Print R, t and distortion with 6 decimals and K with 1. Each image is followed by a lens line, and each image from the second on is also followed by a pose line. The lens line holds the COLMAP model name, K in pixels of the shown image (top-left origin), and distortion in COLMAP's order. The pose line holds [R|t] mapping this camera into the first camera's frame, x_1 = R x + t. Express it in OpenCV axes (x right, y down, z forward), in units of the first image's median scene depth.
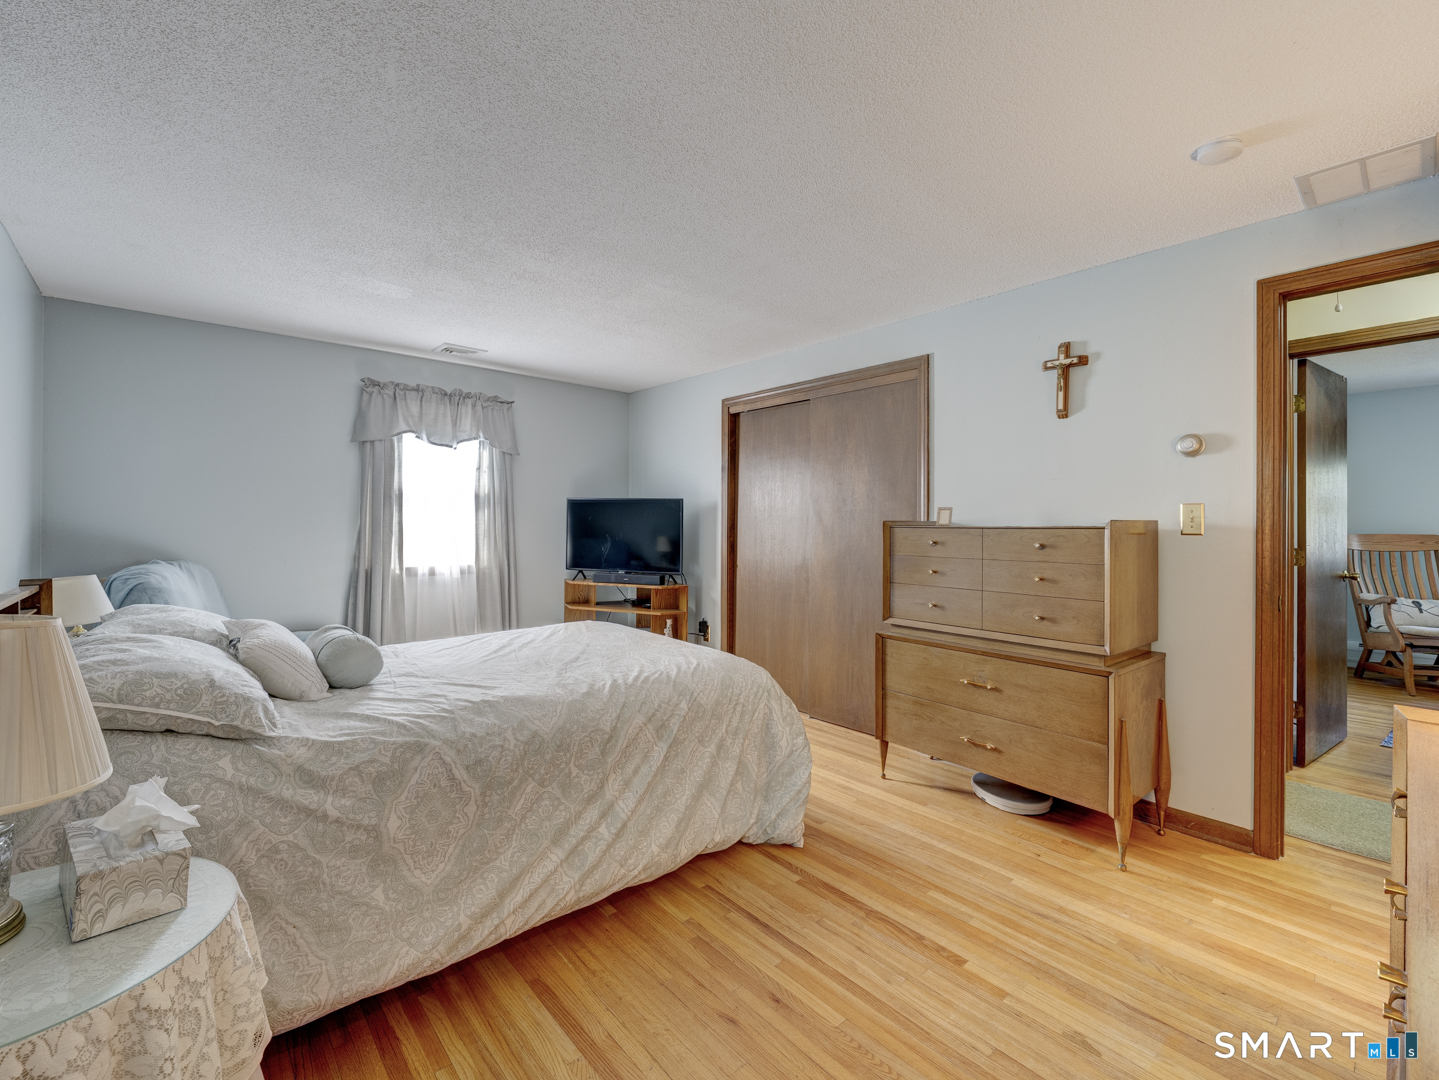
lens RADIAL K [[635.5, 0, 708.7], [0, 635.5, 528.4], [0, 0, 1]] dist [-0.003768, -0.000371]
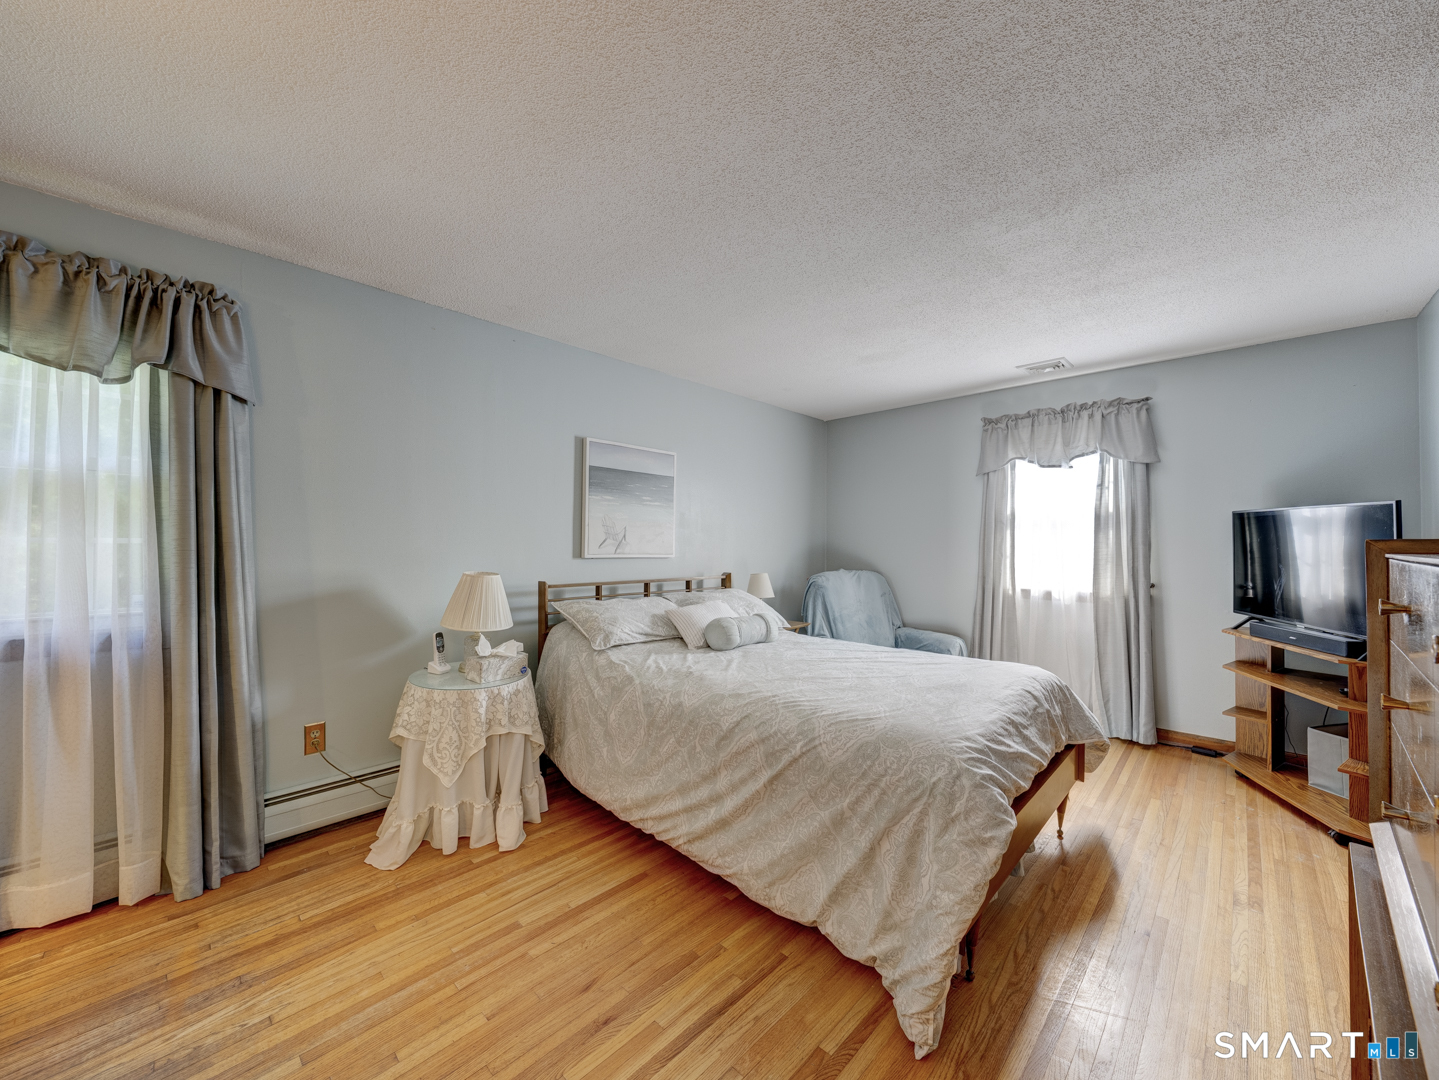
lens RADIAL K [[545.7, 0, 706.0], [0, 545.7, 540.1], [0, 0, 1]] dist [-0.000176, -0.000964]
pose [[0.082265, -0.007722, -0.996581, 0.757244], [-0.011443, 0.999897, -0.008693, -0.008656], [0.996545, 0.012119, 0.082169, 0.828679]]
